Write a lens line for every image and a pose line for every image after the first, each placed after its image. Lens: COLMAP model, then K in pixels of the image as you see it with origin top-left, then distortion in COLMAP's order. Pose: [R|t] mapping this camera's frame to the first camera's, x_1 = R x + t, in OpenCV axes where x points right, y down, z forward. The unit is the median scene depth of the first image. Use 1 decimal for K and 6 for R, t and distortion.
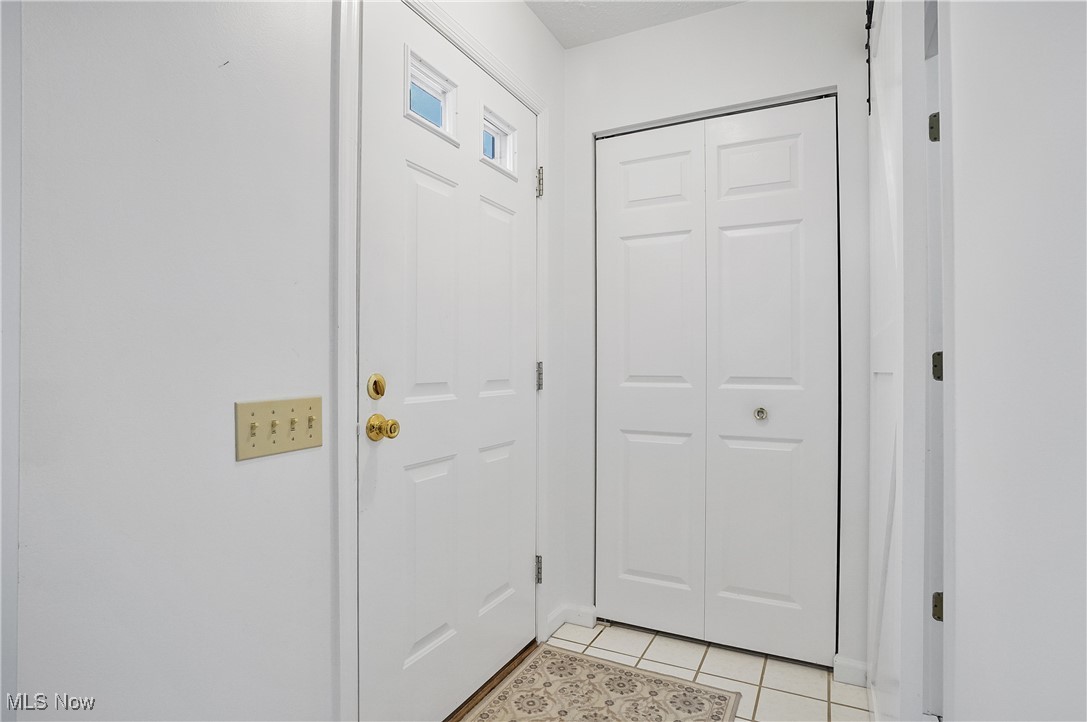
lens RADIAL K [[568.8, 0, 543.8], [0, 568.8, 365.8], [0, 0, 1]] dist [-0.001633, -0.000230]
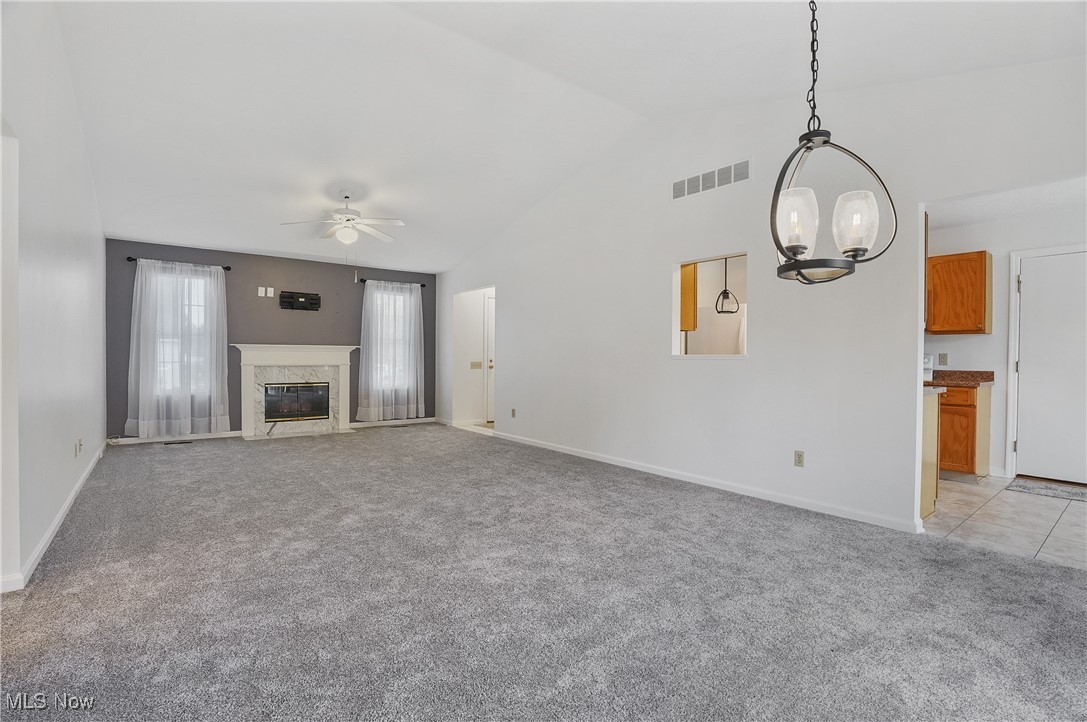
lens RADIAL K [[504.3, 0, 542.8], [0, 504.3, 367.5], [0, 0, 1]] dist [-0.074283, 0.030688]
pose [[0.899552, 0.014546, -0.436571, 2.981115], [-0.007213, 0.999804, 0.018449, 0.000912], [0.436753, -0.013446, 0.899481, -4.276842]]
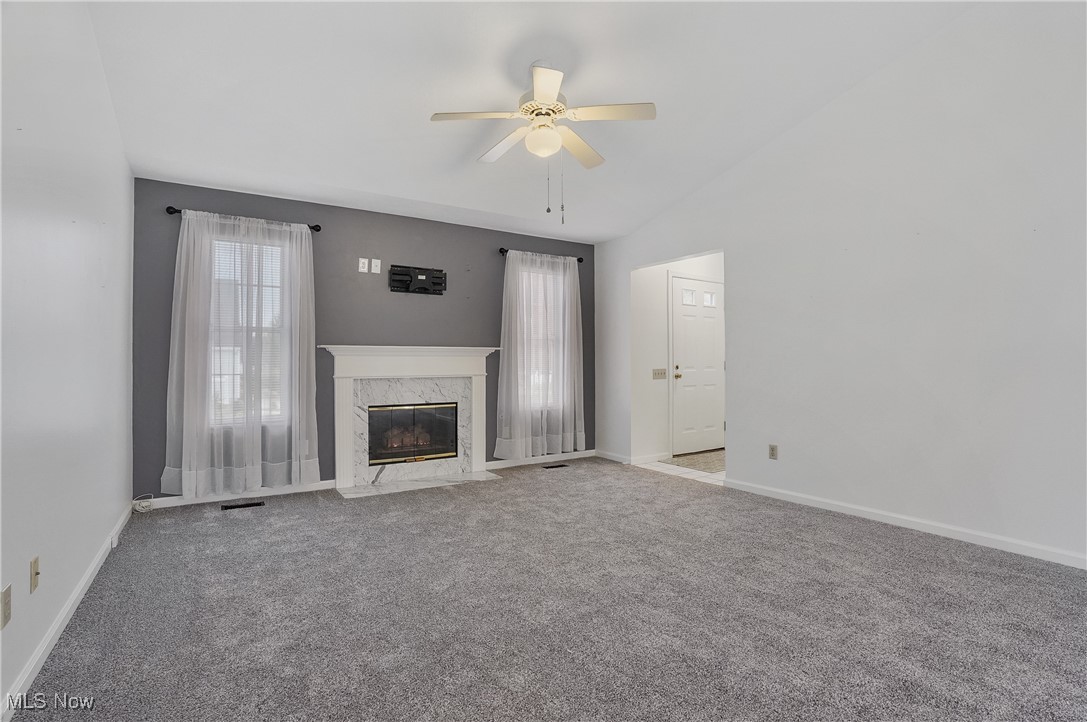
lens RADIAL K [[510.2, 0, 543.5], [0, 510.2, 361.0], [0, 0, 1]] dist [-0.073482, 0.032274]
pose [[0.859264, -0.006815, -0.511487, 0.933290], [0.004291, 0.999972, -0.006115, 0.006073], [0.511514, 0.003060, 0.859269, -3.268904]]
